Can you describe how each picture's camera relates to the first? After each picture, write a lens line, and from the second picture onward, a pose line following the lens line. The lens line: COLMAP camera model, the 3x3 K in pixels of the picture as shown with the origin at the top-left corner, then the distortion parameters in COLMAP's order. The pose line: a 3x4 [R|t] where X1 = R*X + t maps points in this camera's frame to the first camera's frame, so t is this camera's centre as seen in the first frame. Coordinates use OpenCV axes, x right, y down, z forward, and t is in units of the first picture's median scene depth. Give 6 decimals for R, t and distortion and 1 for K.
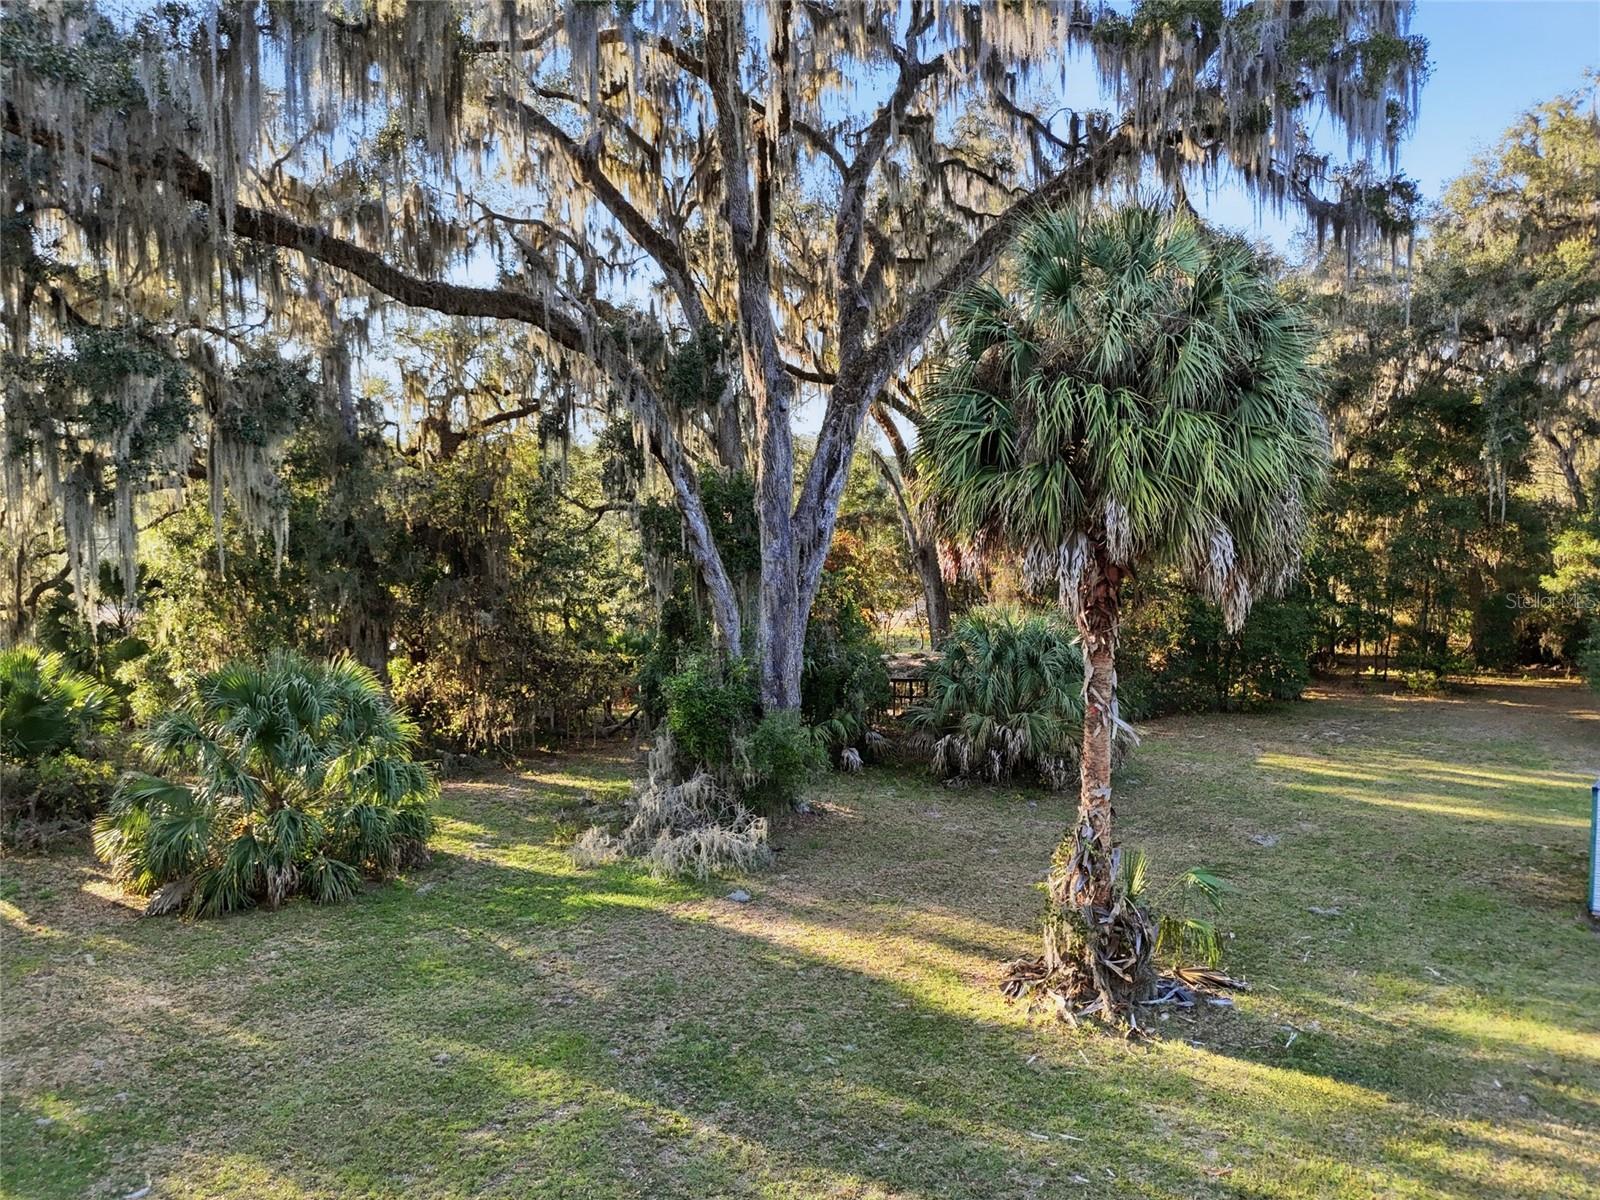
lens RADIAL K [[1195.1, 0, 790.8], [0, 1195.1, 600.4], [0, 0, 1]] dist [0.082138, 0.000674]
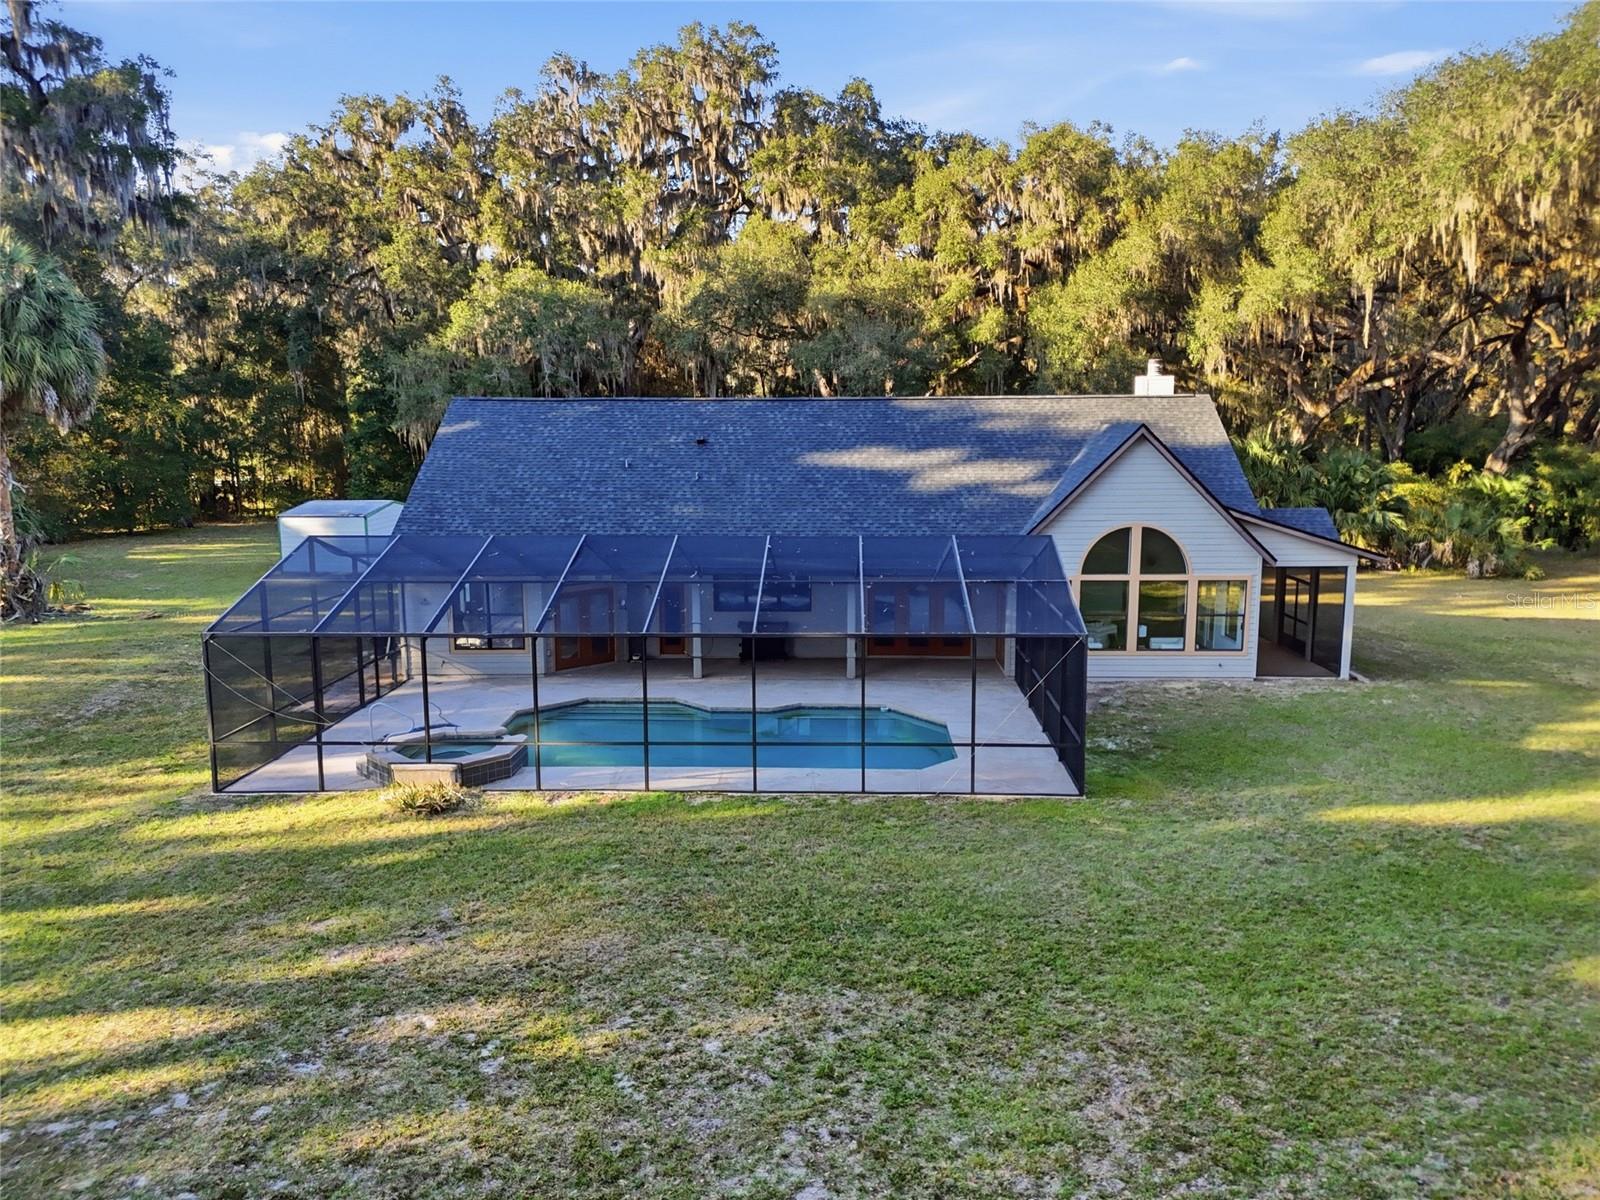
lens RADIAL K [[1174.1, 0, 800.0], [0, 1174.1, 600.0], [0, 0, 1]] dist [0.069857, -0.075456]
pose [[0.685383, -0.111880, 0.719537, -0.202138], [0.048308, 0.992936, 0.108375, 0.097046], [-0.726579, -0.039519, 0.685946, -0.946122]]
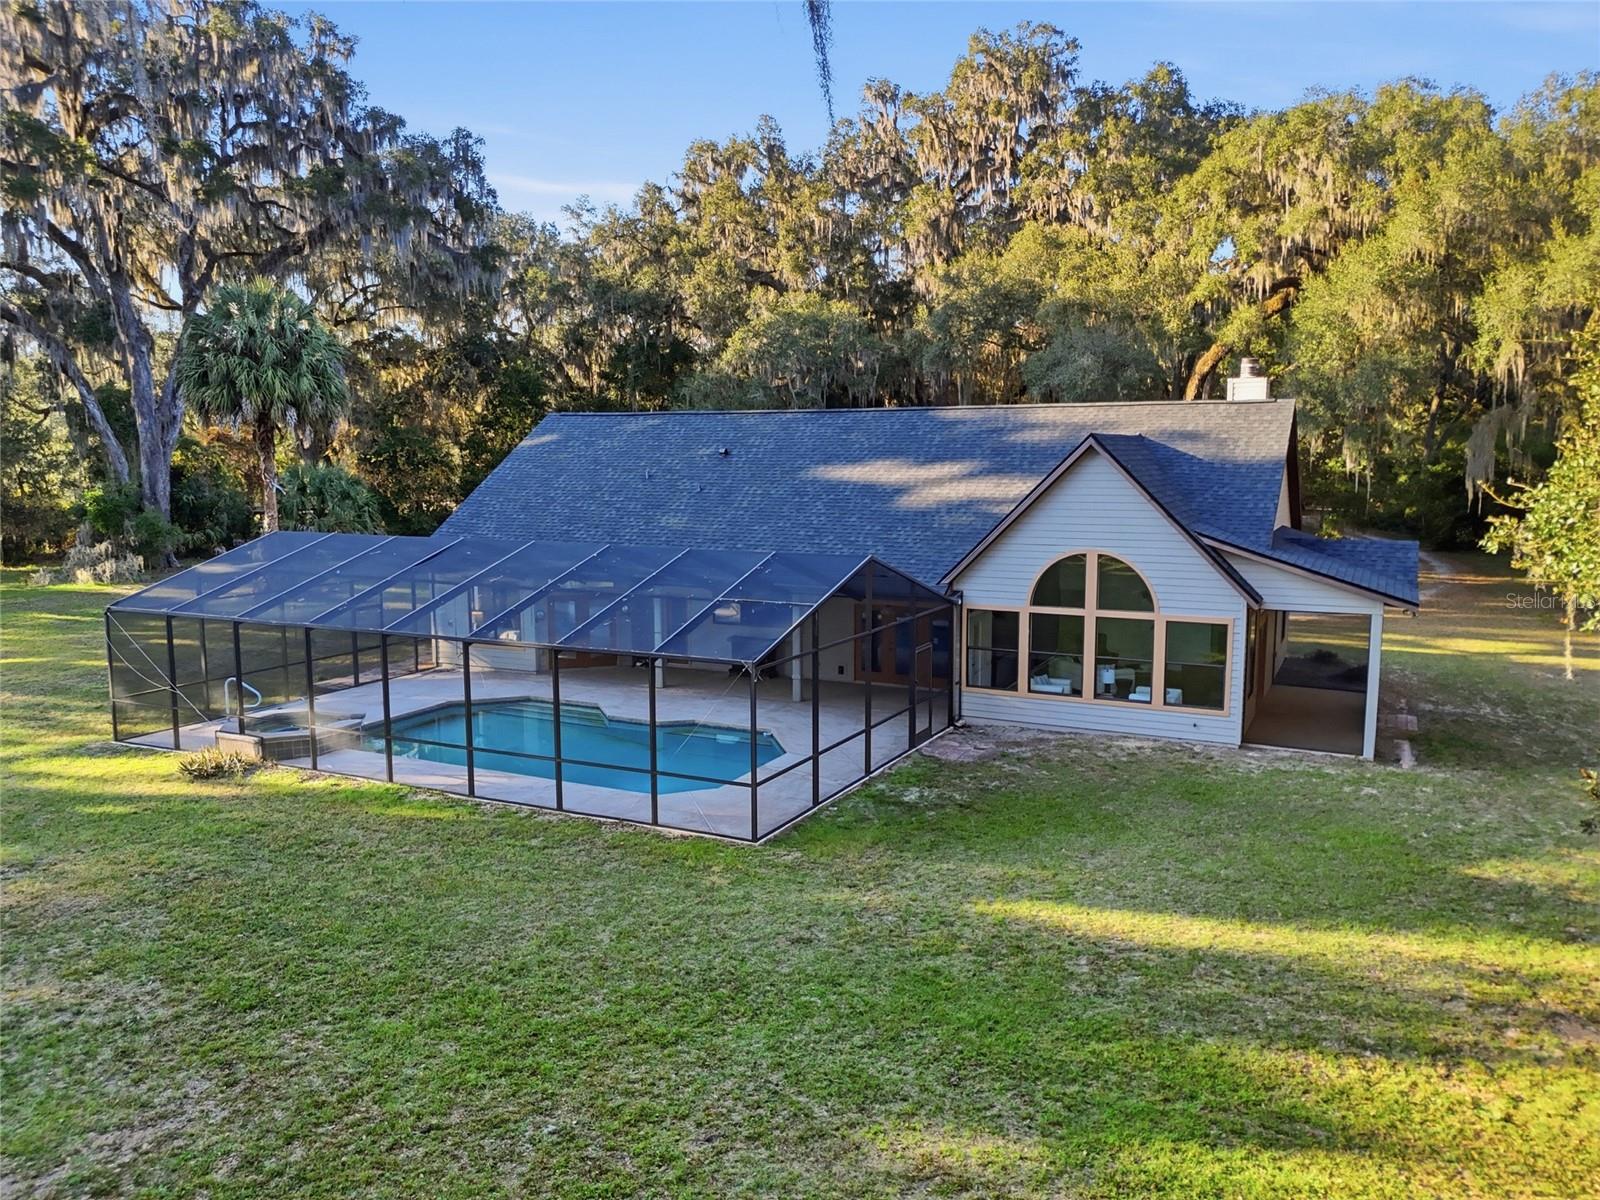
lens RADIAL K [[1174.1, 0, 800.0], [0, 1174.1, 600.0], [0, 0, 1]] dist [0.069857, -0.075456]
pose [[0.924310, -0.053981, 0.377805, 0.223159], [0.027366, 0.996773, 0.075468, 0.122215], [-0.380659, -0.059417, 0.922804, -1.189669]]
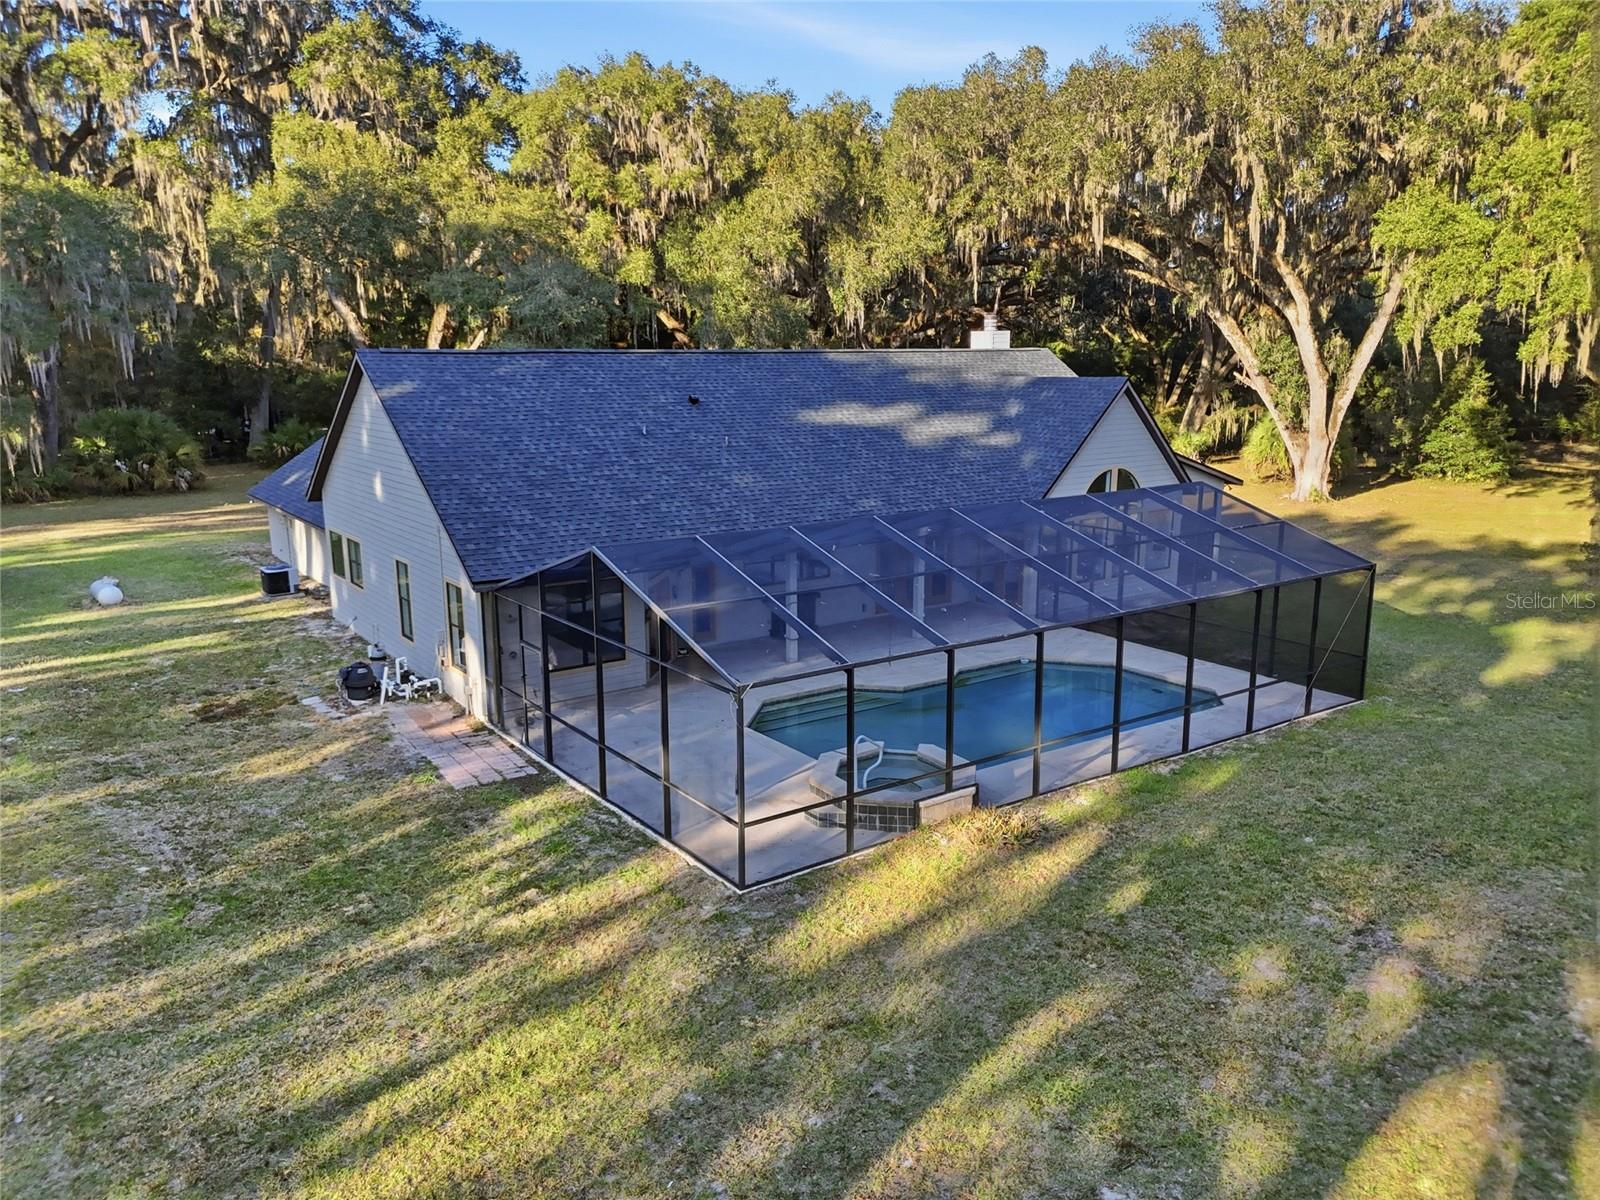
lens RADIAL K [[1174.1, 0, 800.0], [0, 1174.1, 600.0], [0, 0, 1]] dist [0.069857, -0.075456]
pose [[0.113971, -0.206174, 0.971855, -0.456170], [0.066010, 0.977639, 0.199660, 0.030778], [-0.991289, 0.041397, 0.125032, -0.263647]]
